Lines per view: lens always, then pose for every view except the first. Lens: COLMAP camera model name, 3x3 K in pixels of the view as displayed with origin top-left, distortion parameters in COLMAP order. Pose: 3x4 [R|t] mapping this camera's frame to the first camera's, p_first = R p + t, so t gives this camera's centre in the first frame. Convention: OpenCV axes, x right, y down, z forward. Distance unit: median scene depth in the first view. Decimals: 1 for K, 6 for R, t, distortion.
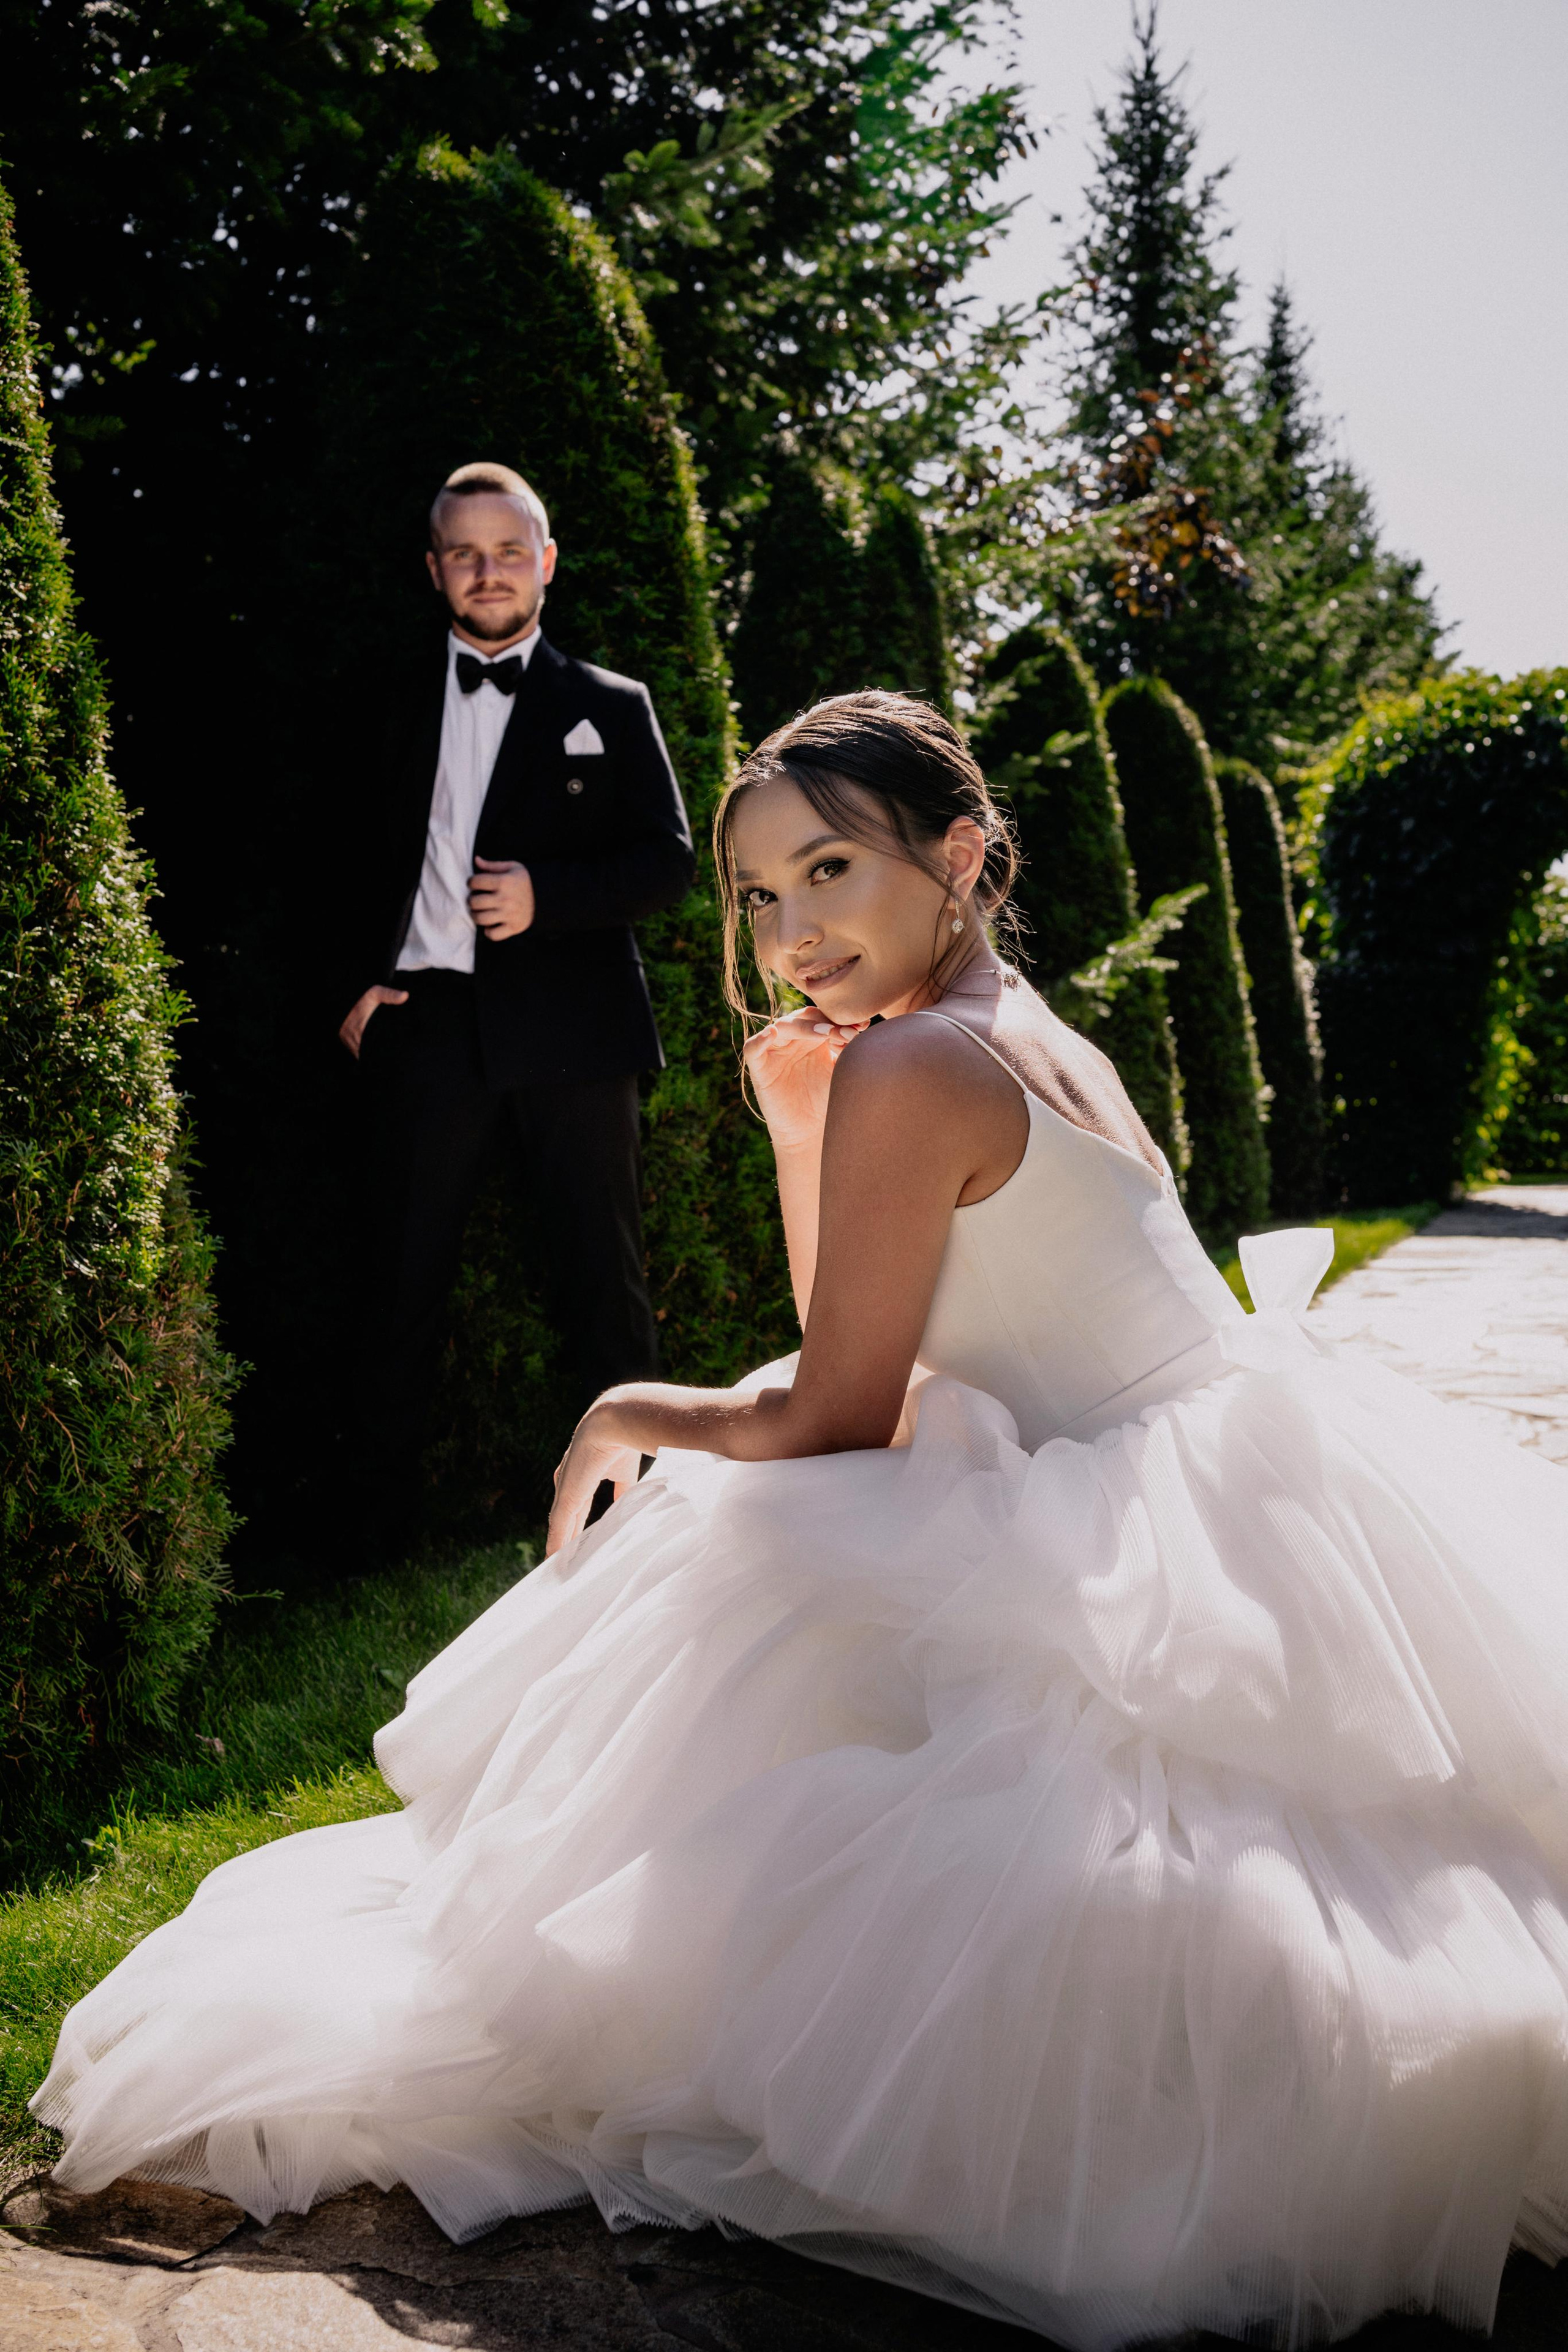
lens RADIAL K [[2357.4, 0, 784.0], [0, 2357.4, 1176.0], [0, 0, 1]] dist [-0.006429, 0.009870]
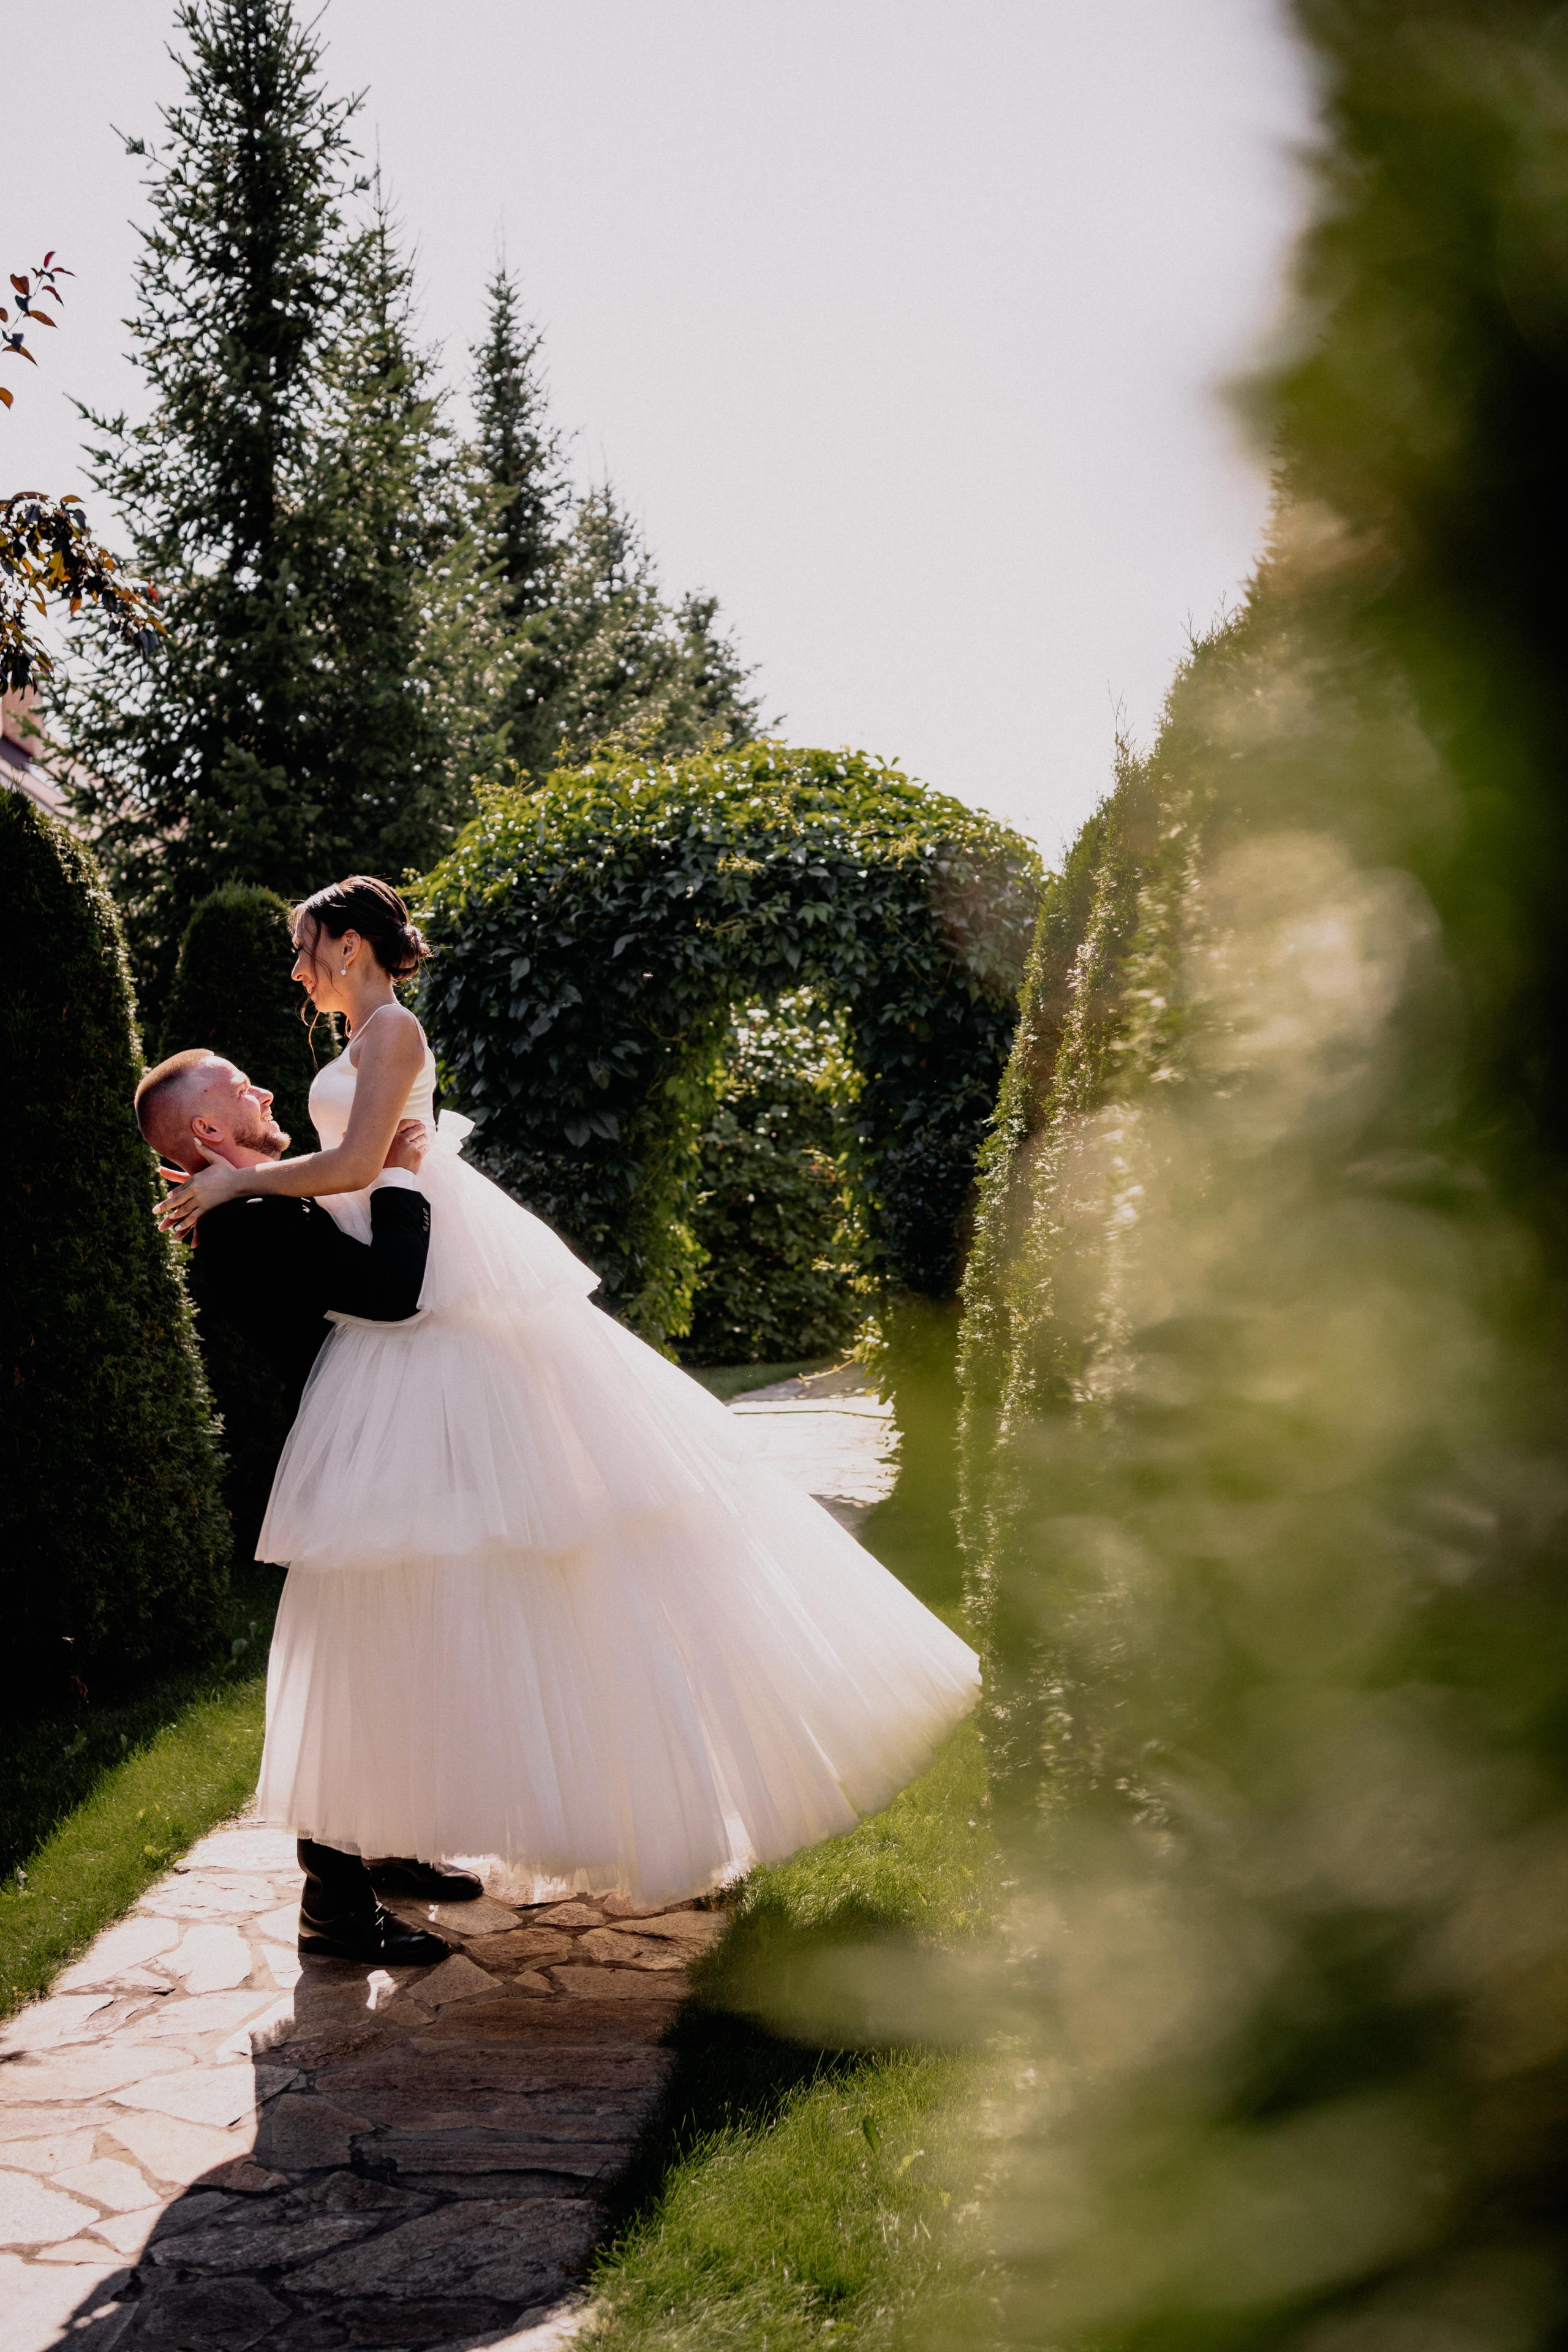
lens RADIAL K [[2357.4, 0, 784.0], [0, 2357.4, 1176.0], [0, 0, 1]] dist [-0.006429, 0.009870]
pose [[0.967422, -0.021550, 0.252252, 0.118603], [0.023415, 0.999716, -0.004396, -0.059494], [-0.252085, 0.010159, 0.967652, 0.199864]]
